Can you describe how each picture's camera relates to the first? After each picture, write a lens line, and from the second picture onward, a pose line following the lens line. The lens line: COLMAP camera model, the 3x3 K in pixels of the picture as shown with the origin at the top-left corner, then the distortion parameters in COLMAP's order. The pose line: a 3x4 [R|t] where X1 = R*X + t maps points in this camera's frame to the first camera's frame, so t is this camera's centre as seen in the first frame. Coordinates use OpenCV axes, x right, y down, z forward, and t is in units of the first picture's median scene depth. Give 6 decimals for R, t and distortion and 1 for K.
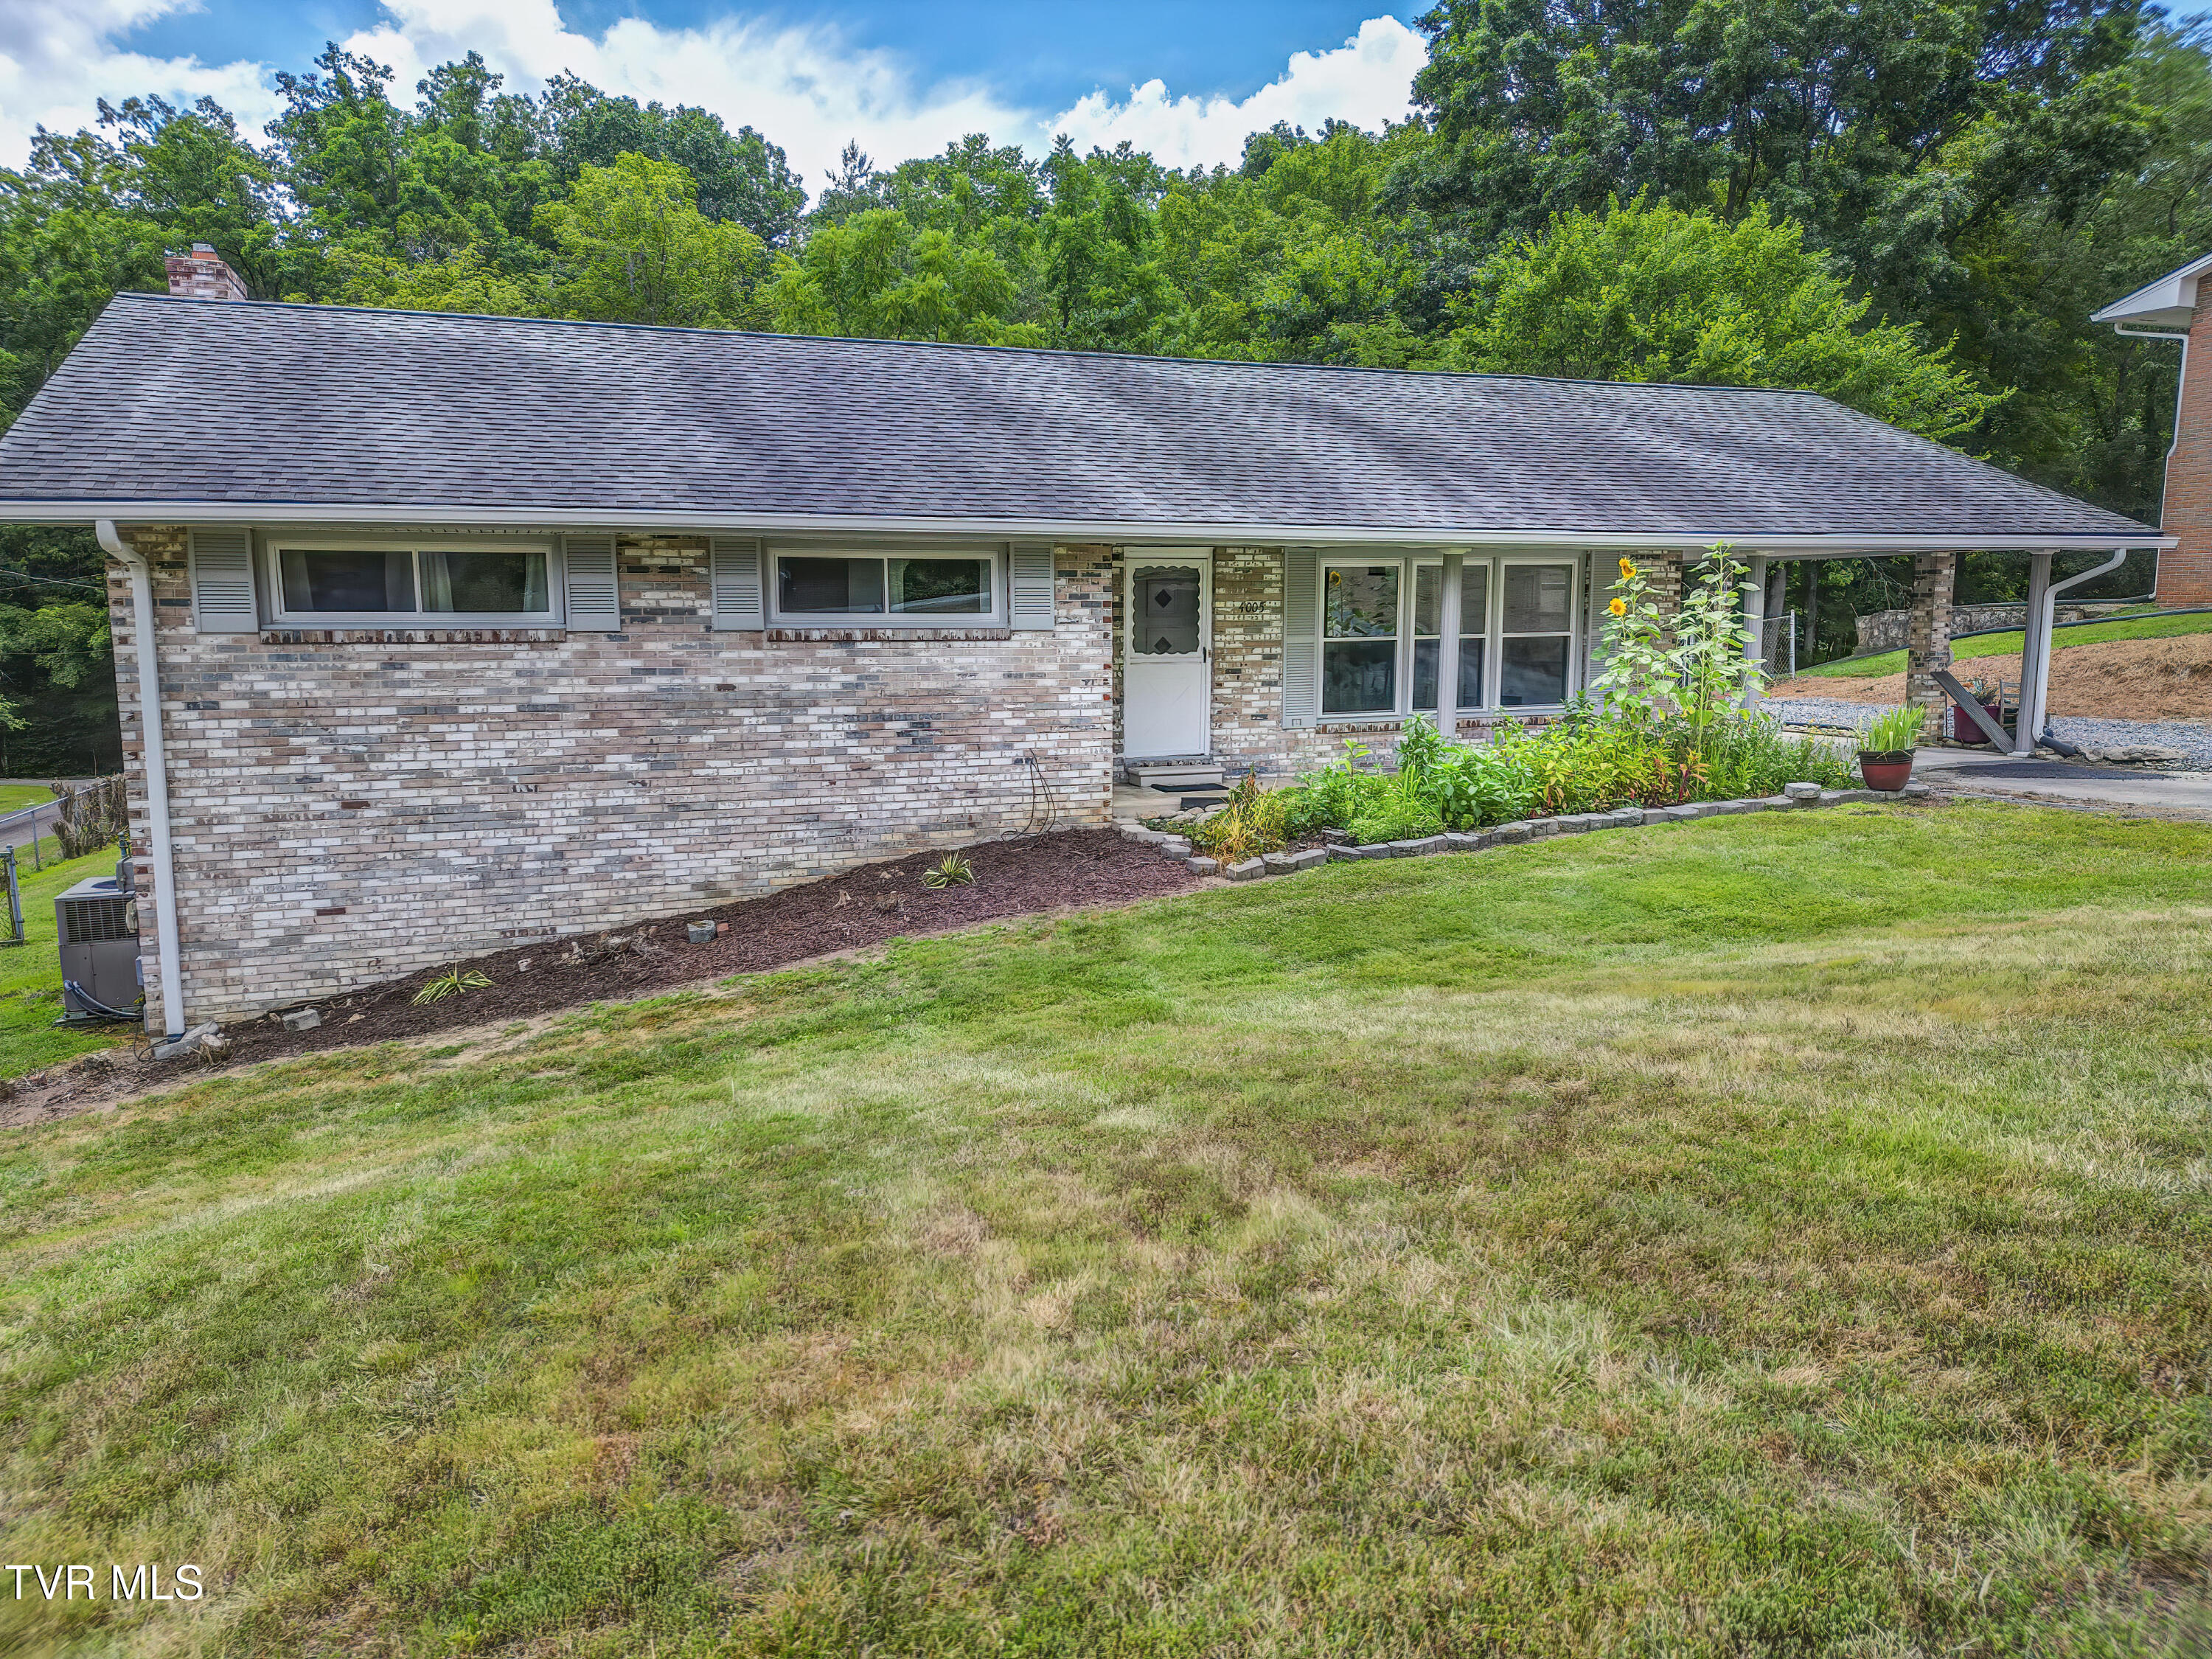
lens RADIAL K [[1541.9, 0, 1097.2], [0, 1541.9, 853.2], [0, 0, 1]] dist [0.080251, -0.084493]
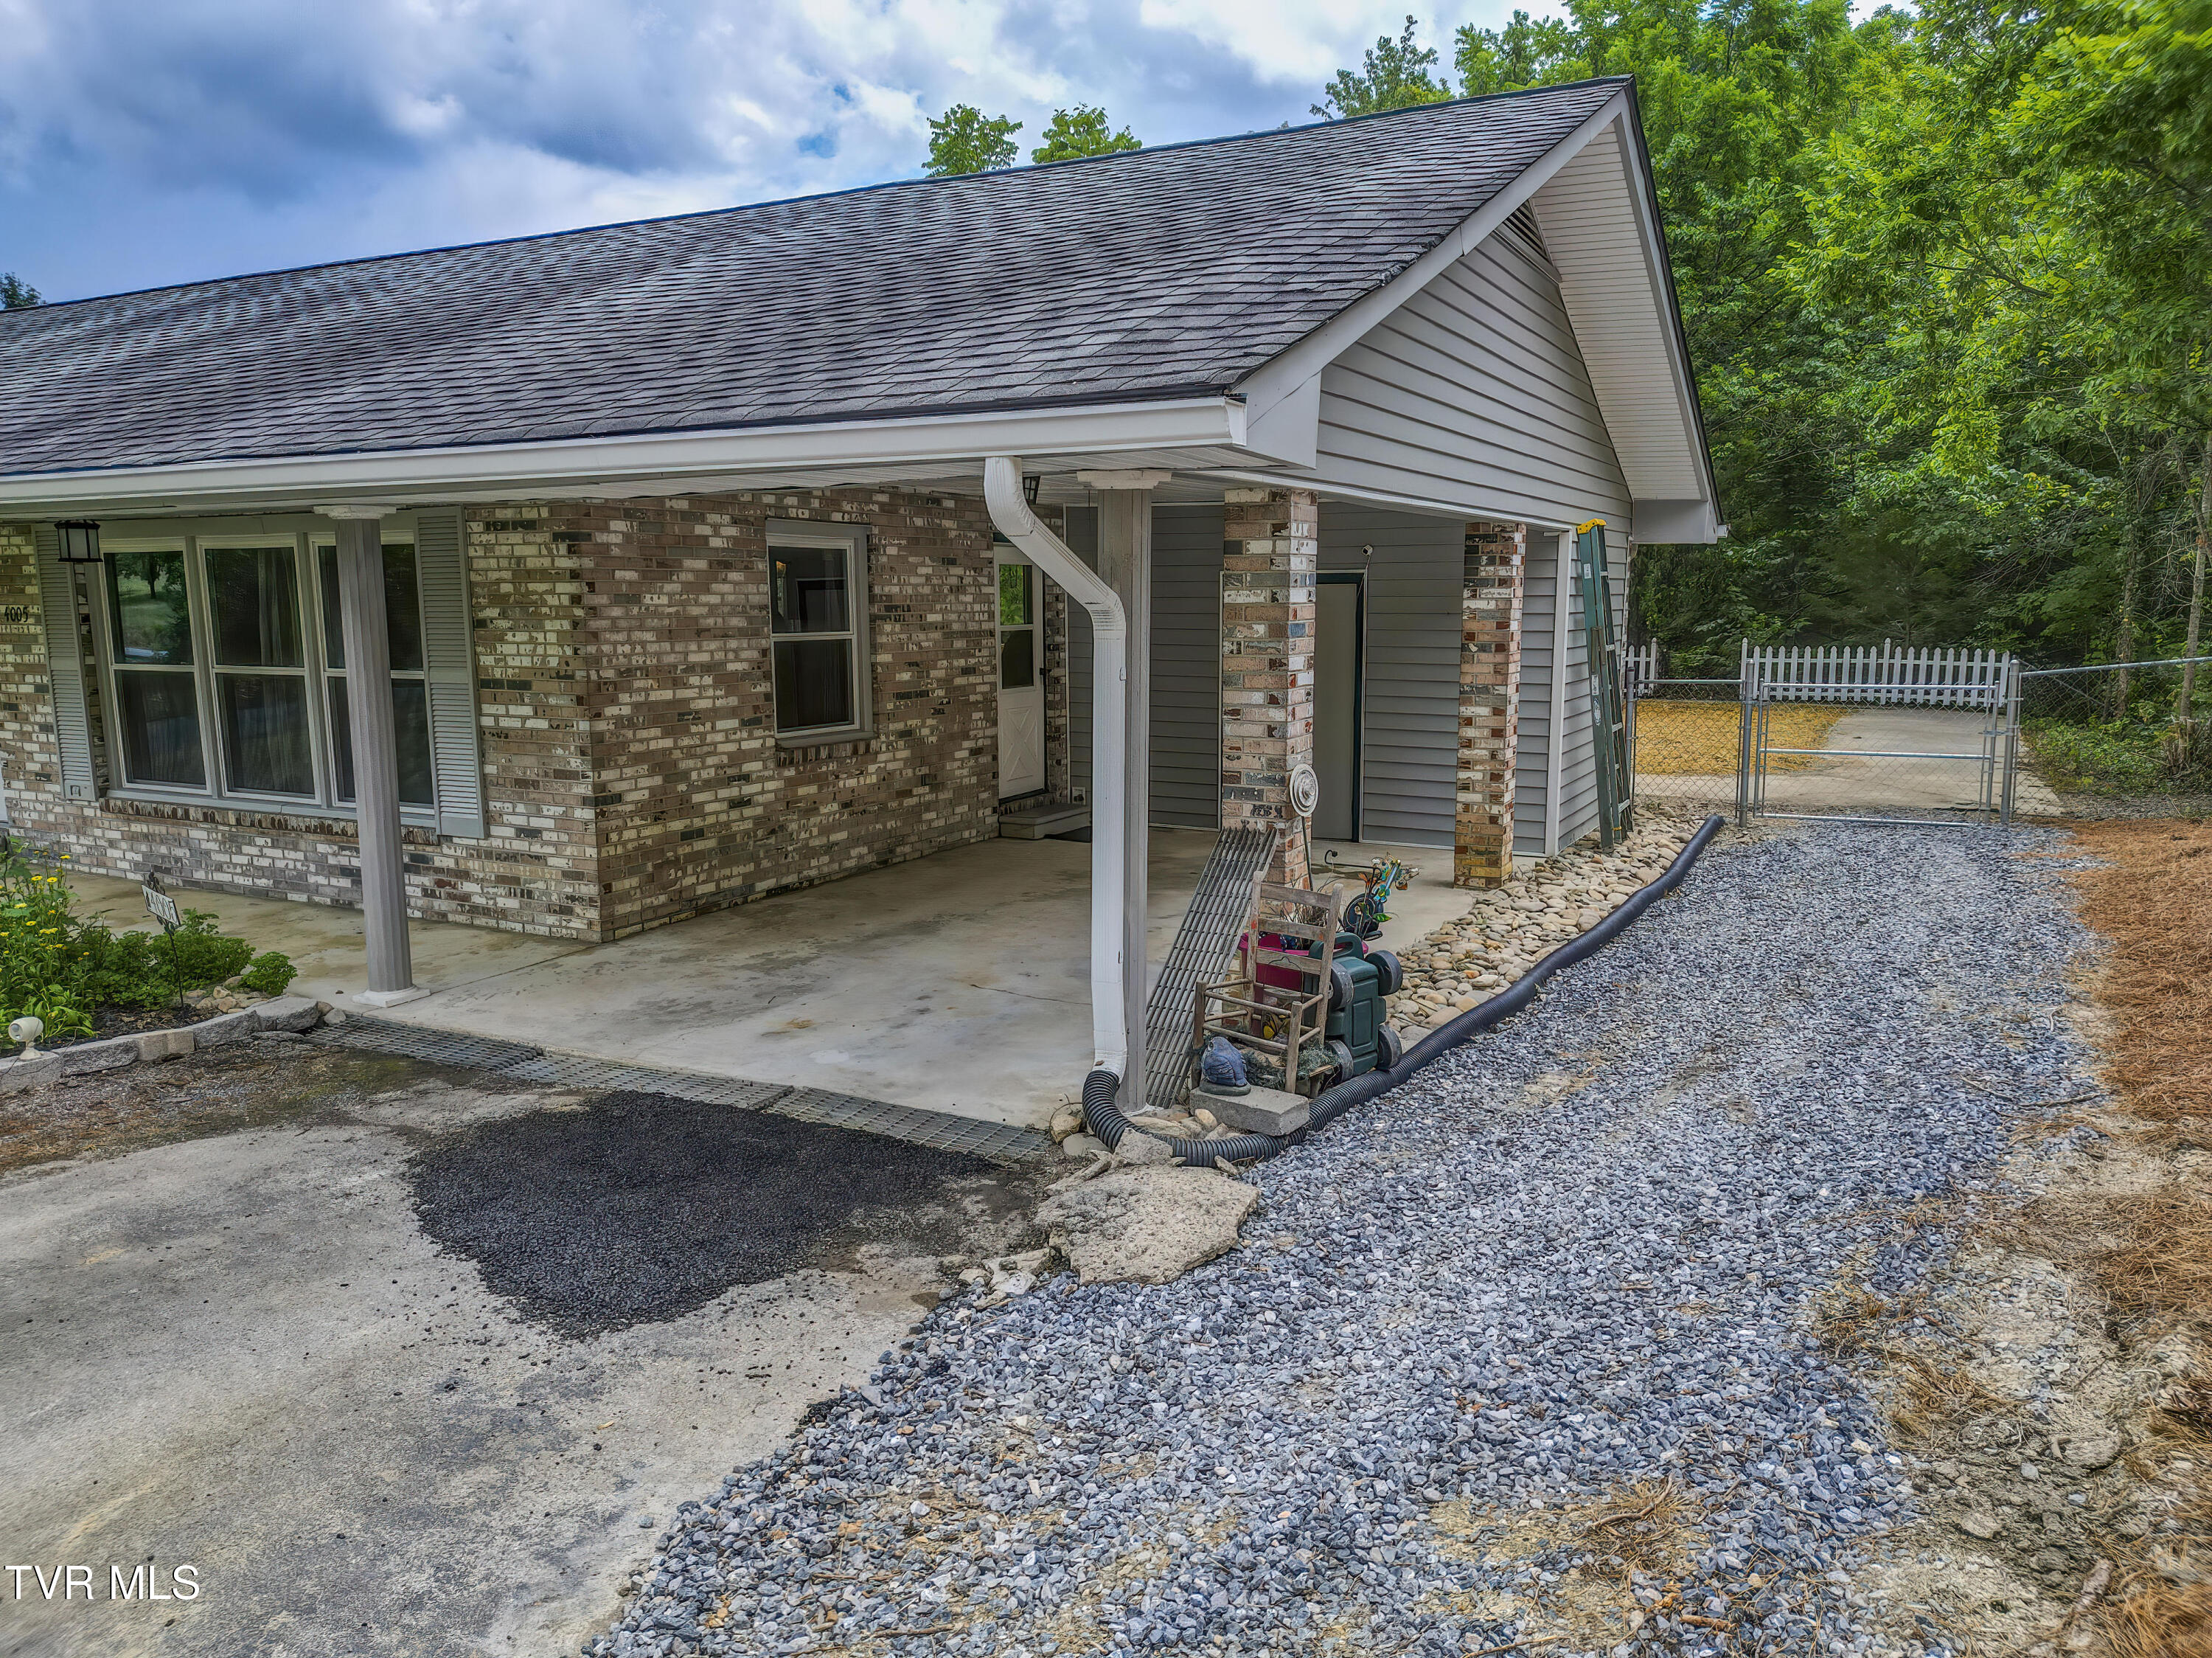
lens RADIAL K [[1542.1, 0, 1107.2], [0, 1542.1, 835.9], [0, 0, 1]] dist [0.080251, -0.084493]
pose [[0.671516, 0.118943, -0.731381, 1.034827], [-0.115872, 0.991746, 0.054897, -0.173374], [0.731874, 0.047882, 0.679756, 0.987016]]
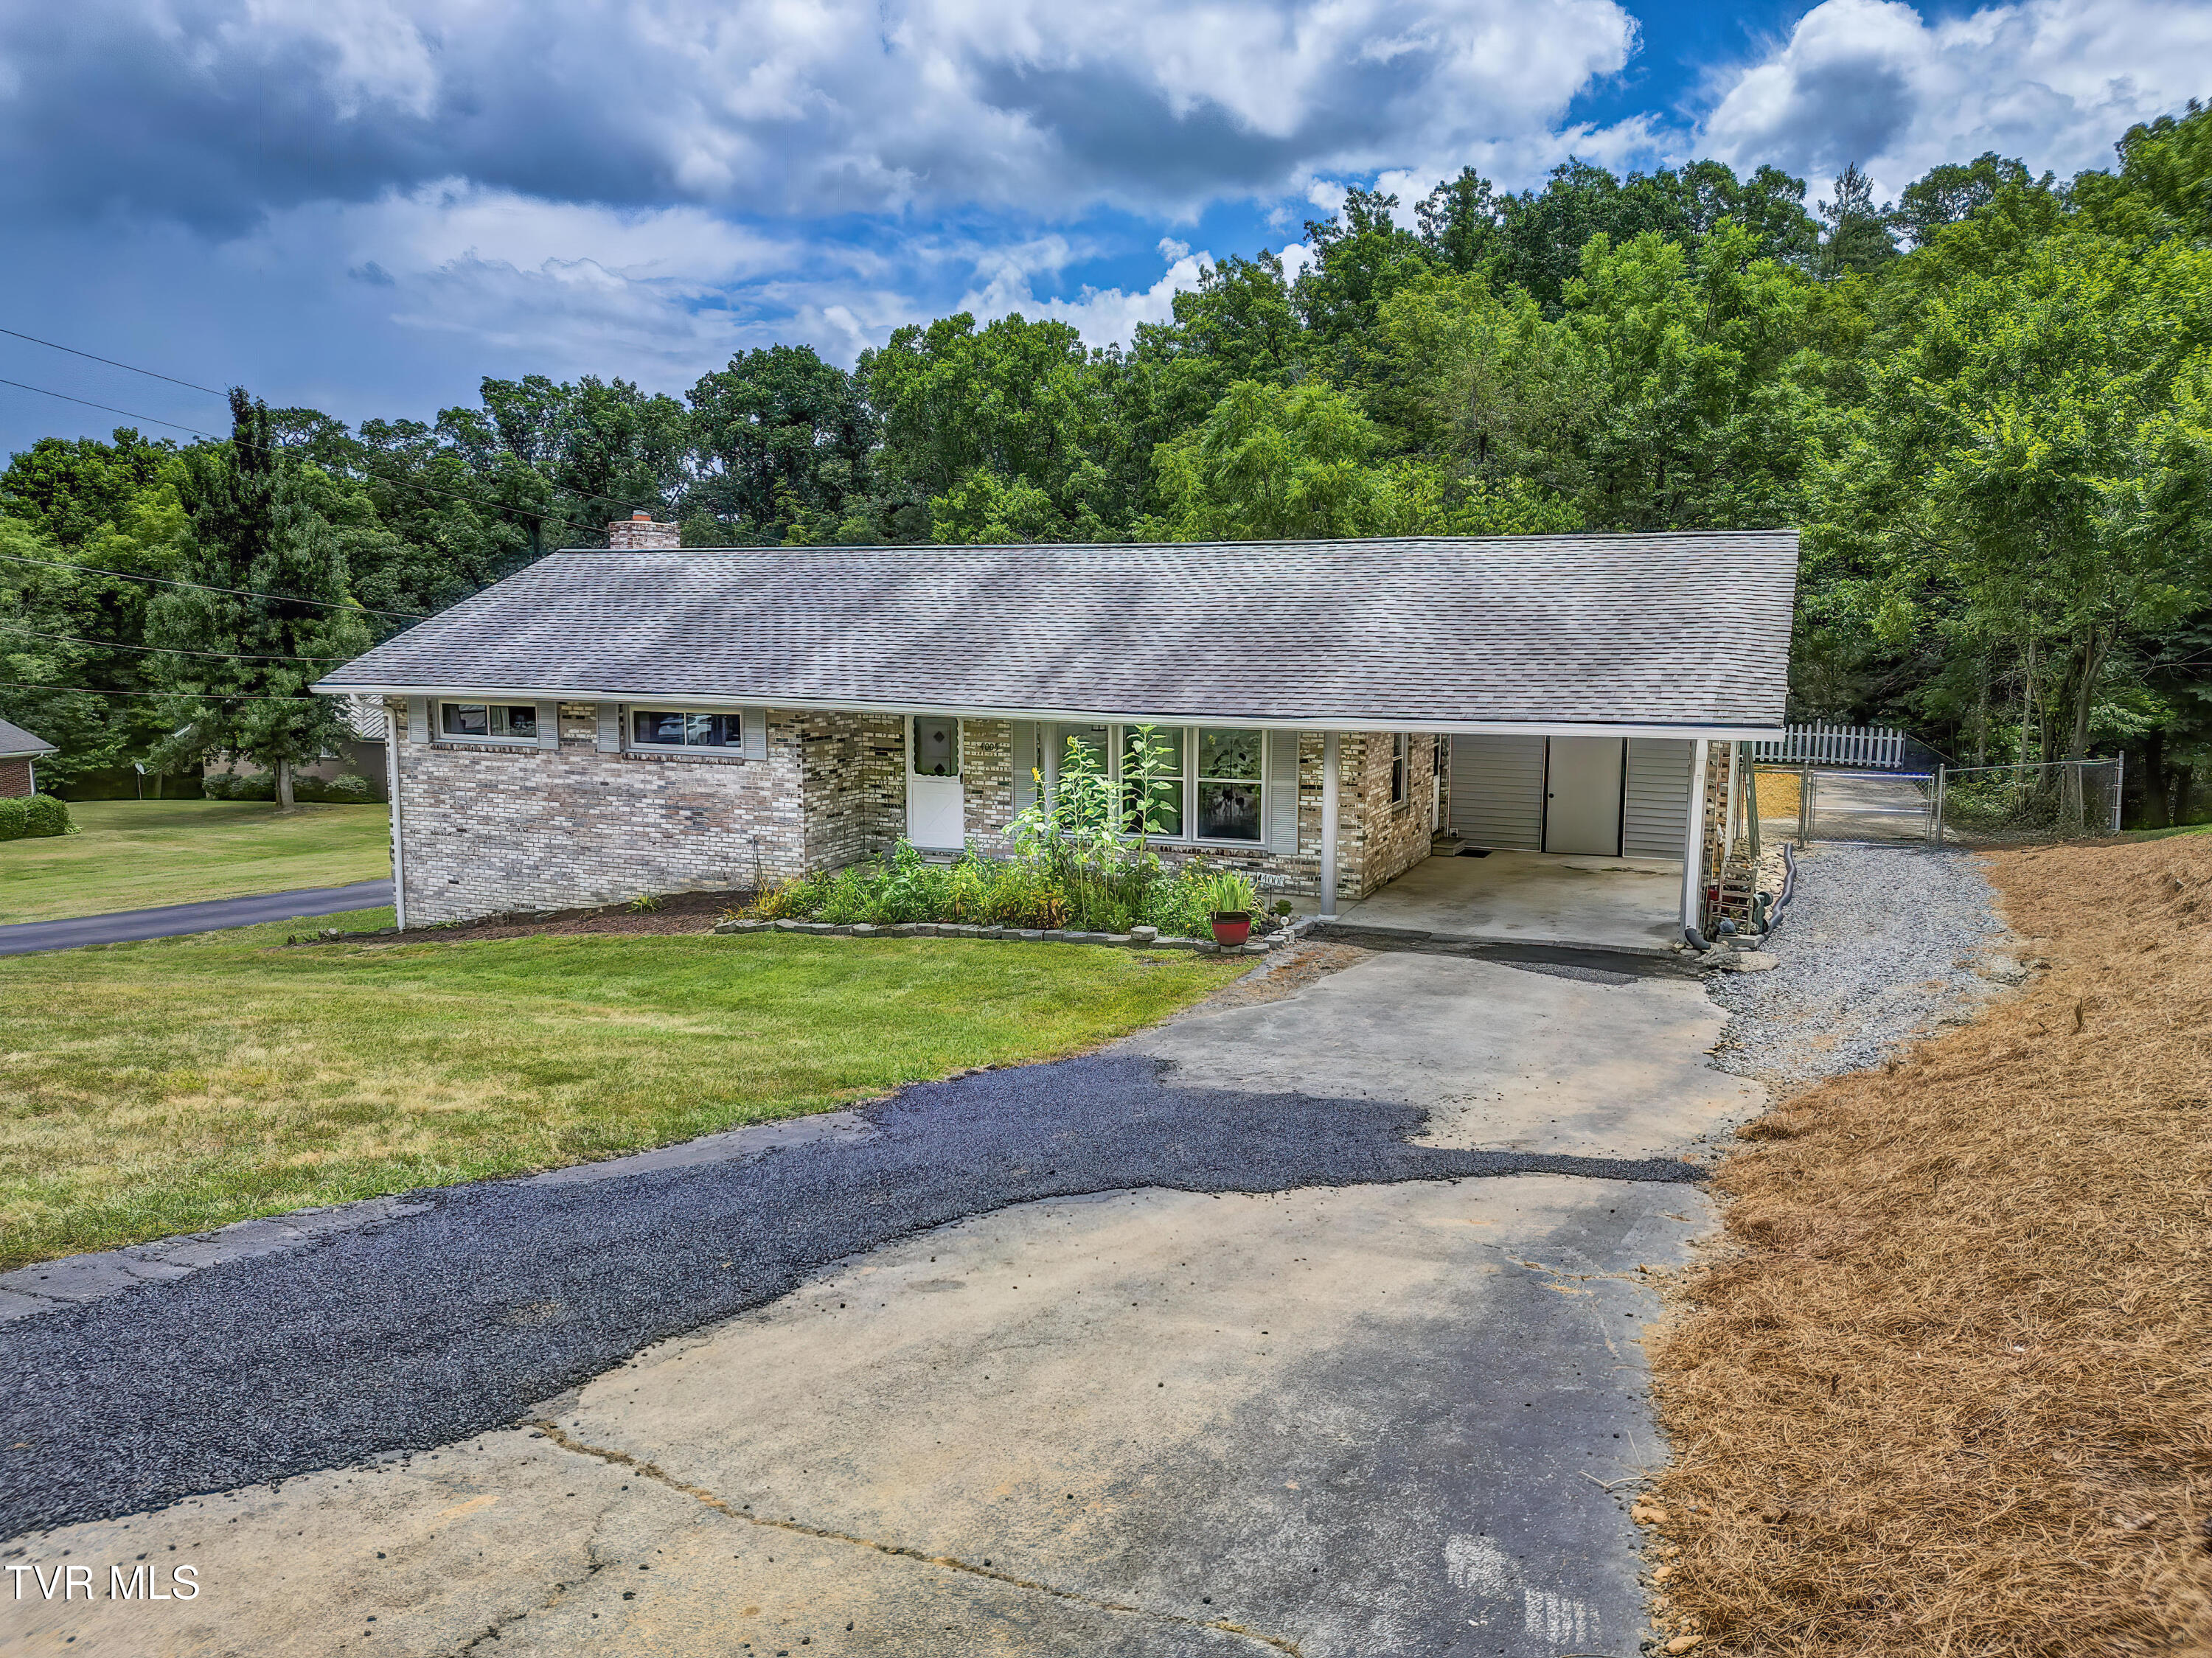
lens RADIAL K [[1541.7, 0, 1102.4], [0, 1541.7, 832.3], [0, 0, 1]] dist [0.080251, -0.084493]
pose [[0.725440, 0.101089, -0.680822, 1.231387], [-0.114915, 0.993061, 0.025004, -0.143907], [0.678625, 0.060097, 0.732022, 0.083891]]
